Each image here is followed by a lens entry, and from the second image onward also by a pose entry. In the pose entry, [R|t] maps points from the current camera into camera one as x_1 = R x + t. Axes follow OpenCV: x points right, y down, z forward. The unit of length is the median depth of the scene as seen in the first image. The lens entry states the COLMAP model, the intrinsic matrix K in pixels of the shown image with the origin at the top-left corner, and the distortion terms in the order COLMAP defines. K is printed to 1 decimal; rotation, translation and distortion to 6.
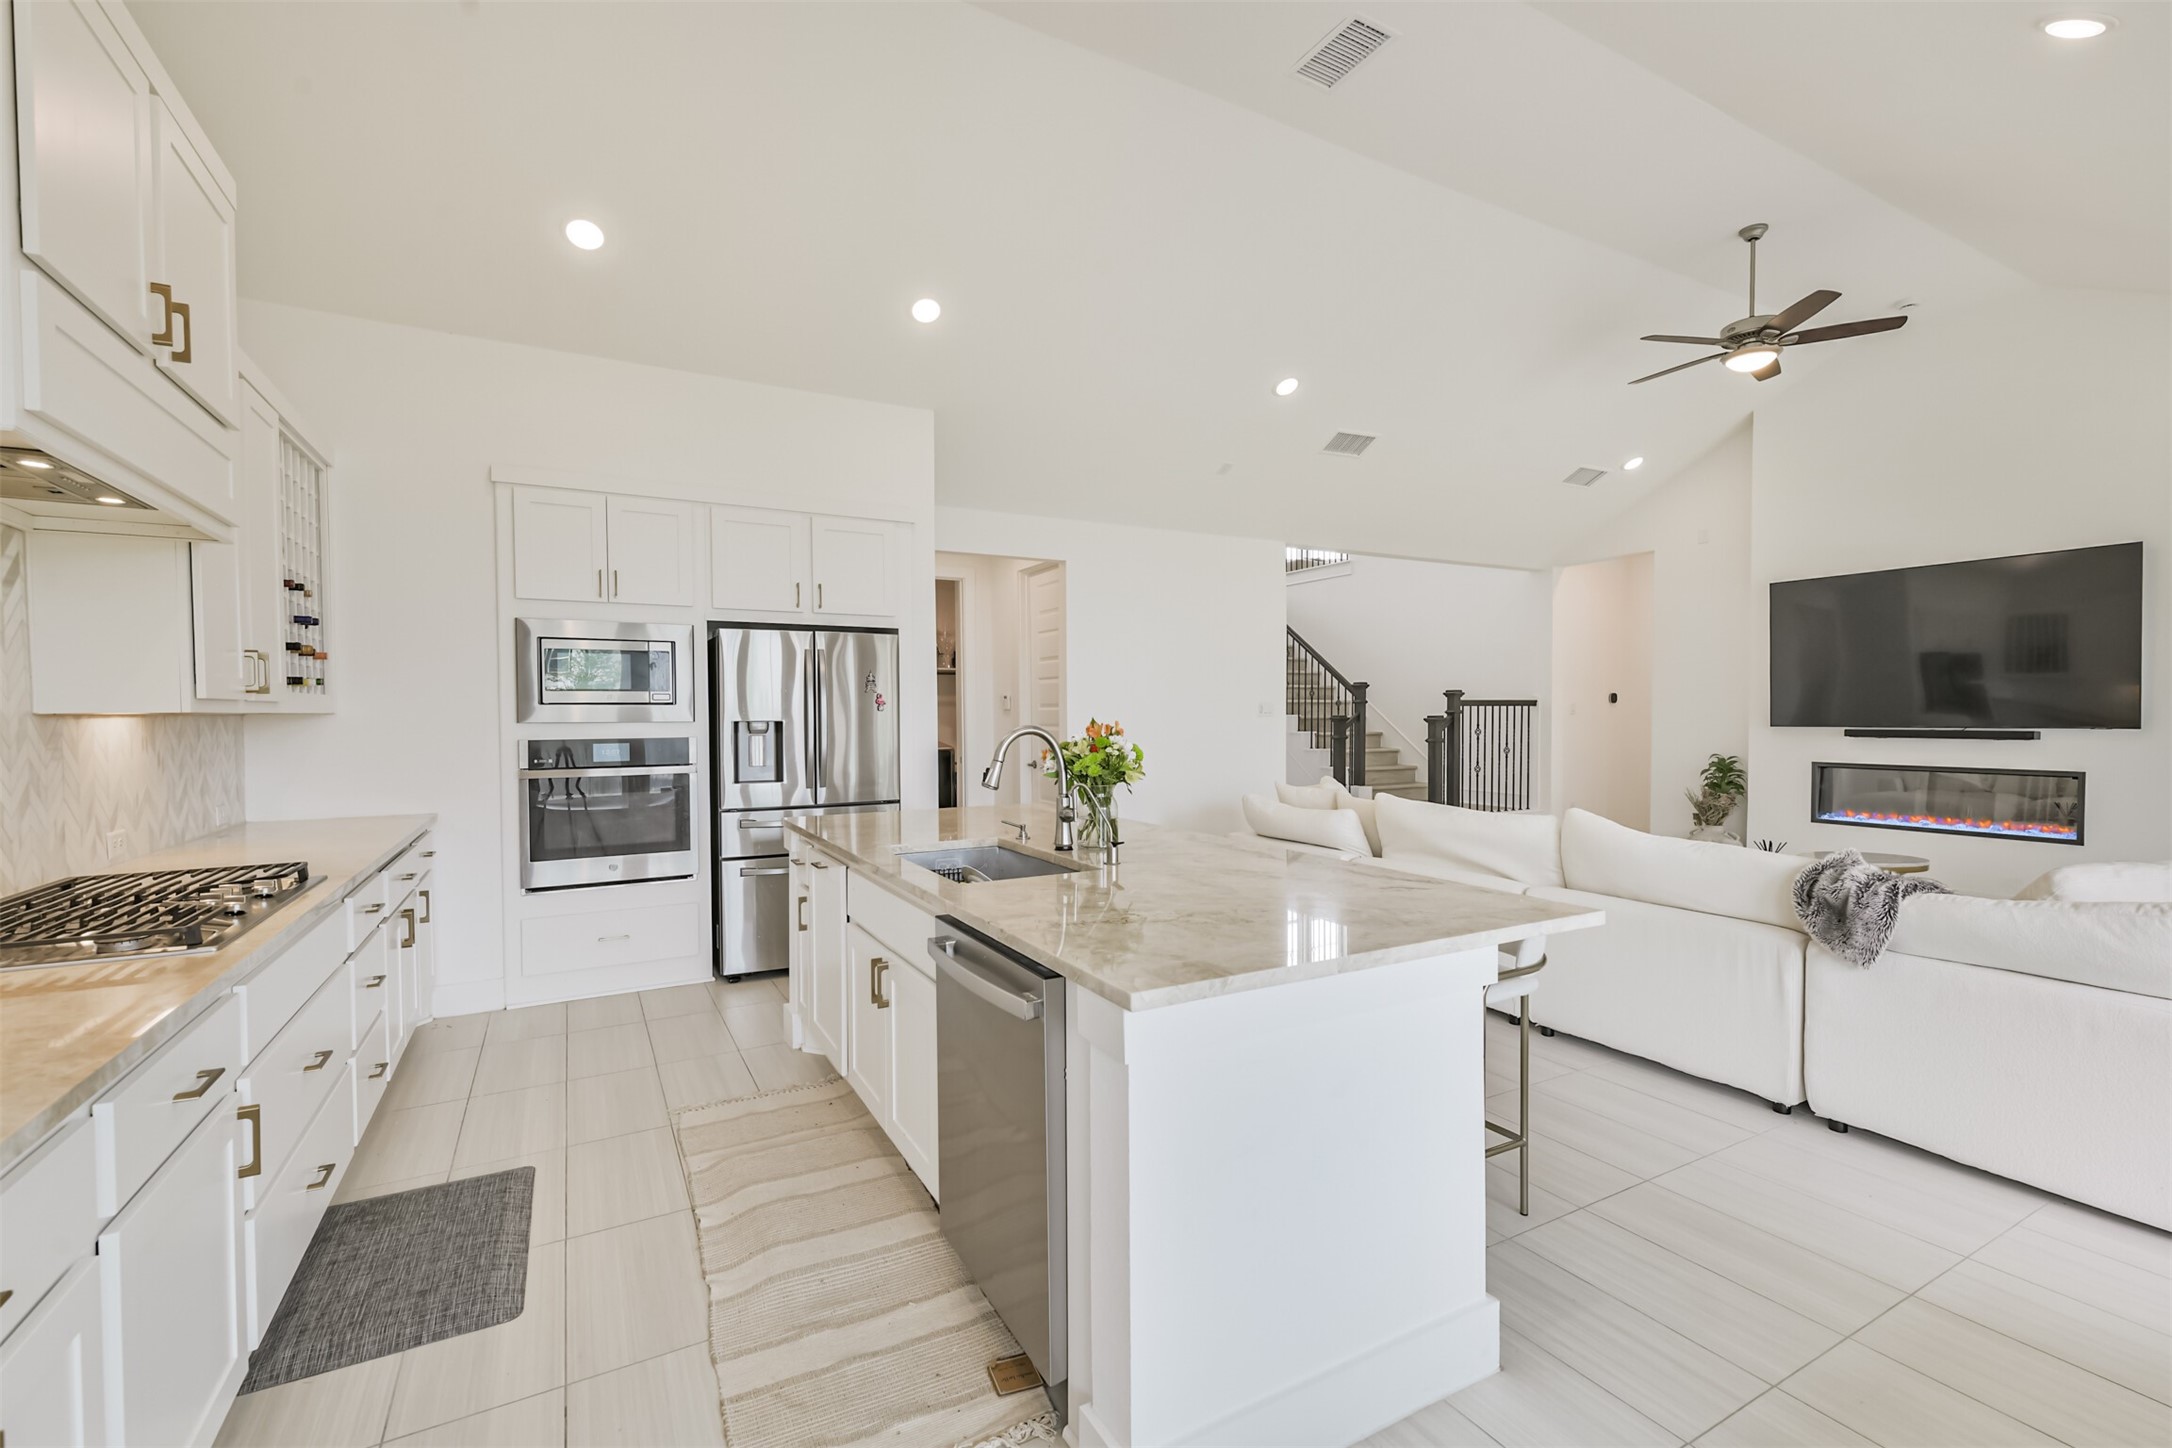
lens RADIAL K [[944.5, 0, 1079.7], [0, 944.5, 731.6], [0, 0, 1]] dist [0.017986, -0.000038]
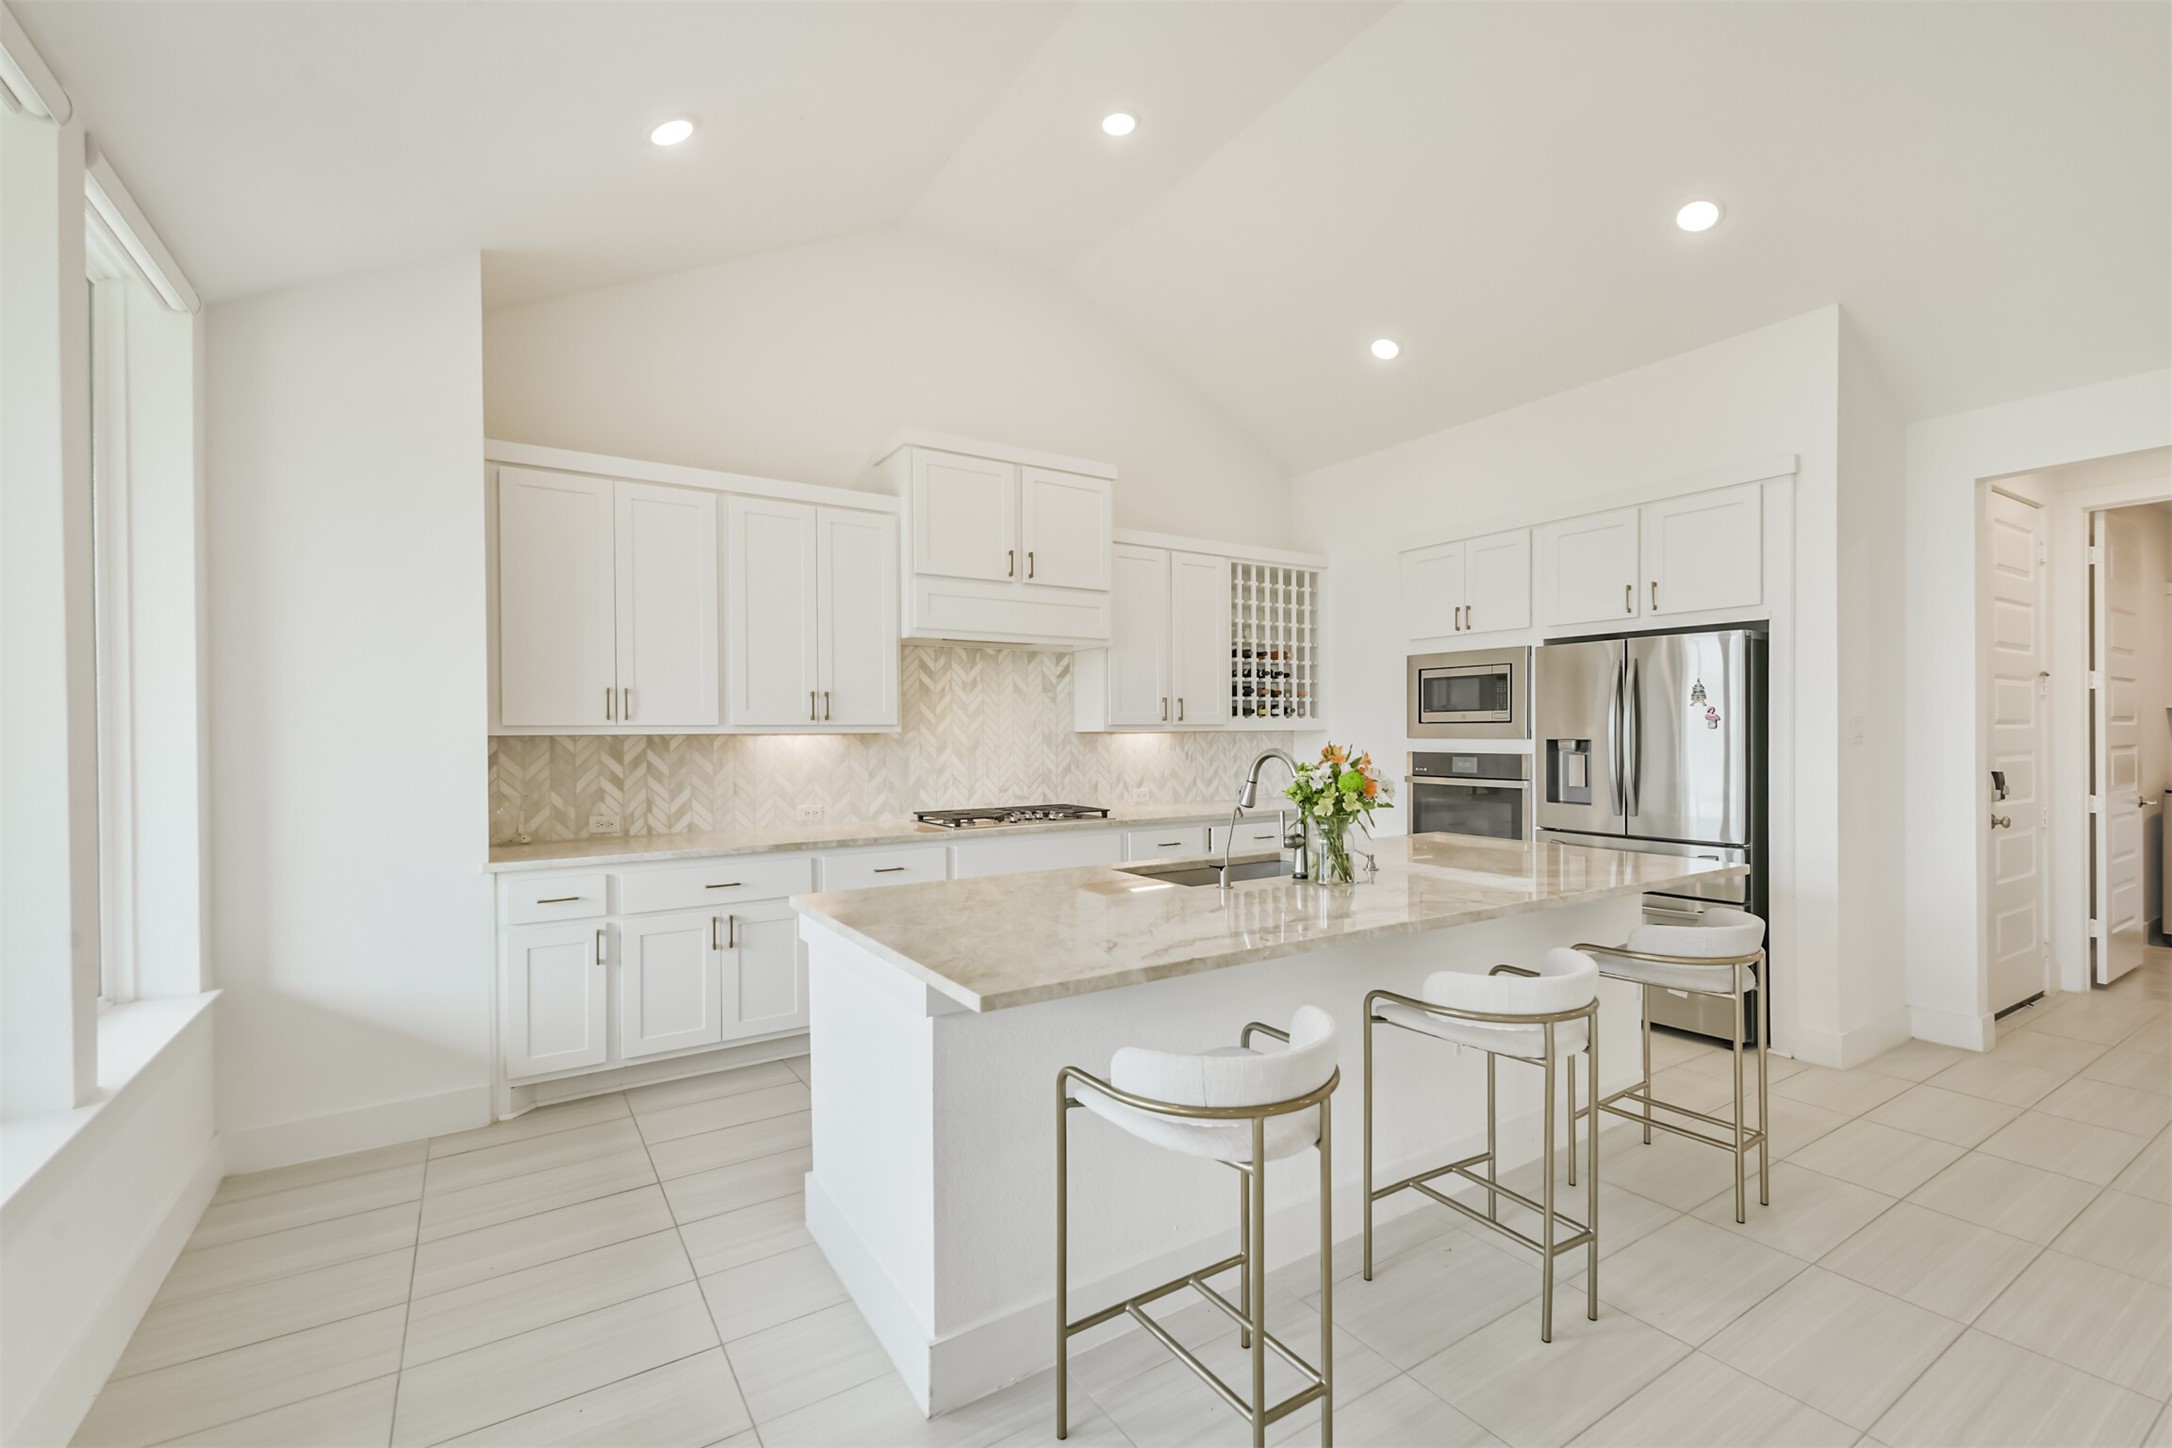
lens RADIAL K [[944.5, 0, 1088.6], [0, 944.5, 729.3], [0, 0, 1]] dist [0.017986, -0.000038]
pose [[0.069593, 0.004479, -0.997565, 0.623254], [-0.015056, 0.999881, 0.003439, -0.018173], [0.997462, 0.014780, 0.069652, 0.474454]]
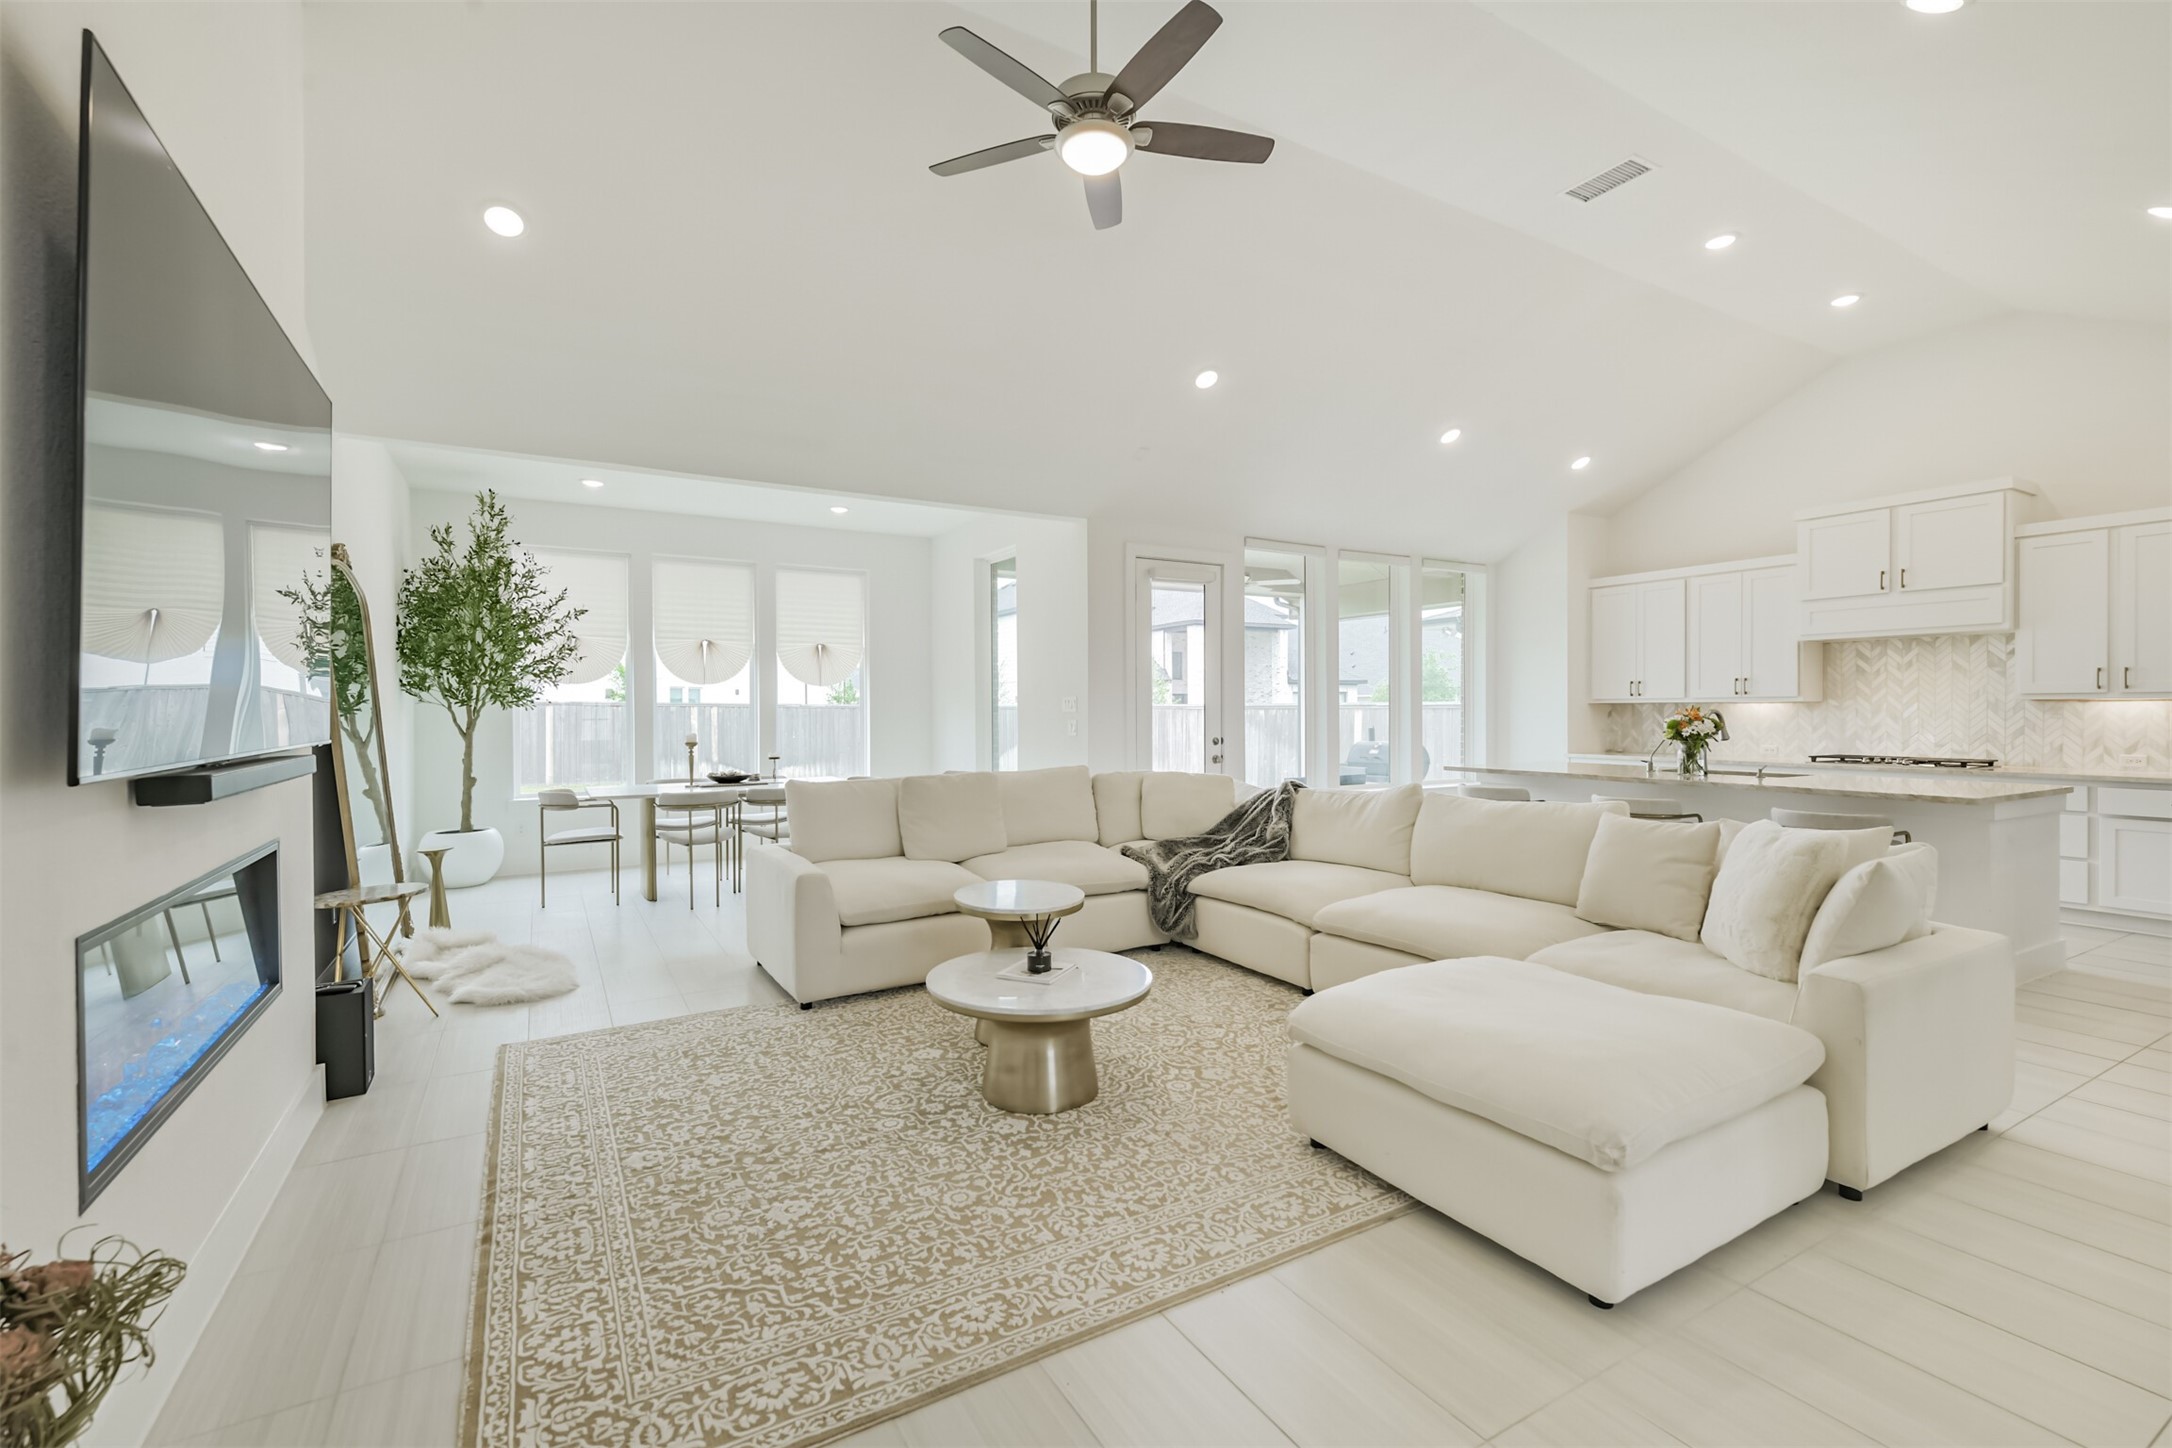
lens RADIAL K [[944.5, 0, 1087.7], [0, 944.5, 717.5], [0, 0, 1]] dist [0.017986, -0.000038]
pose [[-0.999349, 0.004279, -0.035816, 0.865477], [0.003400, 0.999693, 0.024554, -0.023926], [0.035910, 0.024416, -0.999057, 1.919421]]
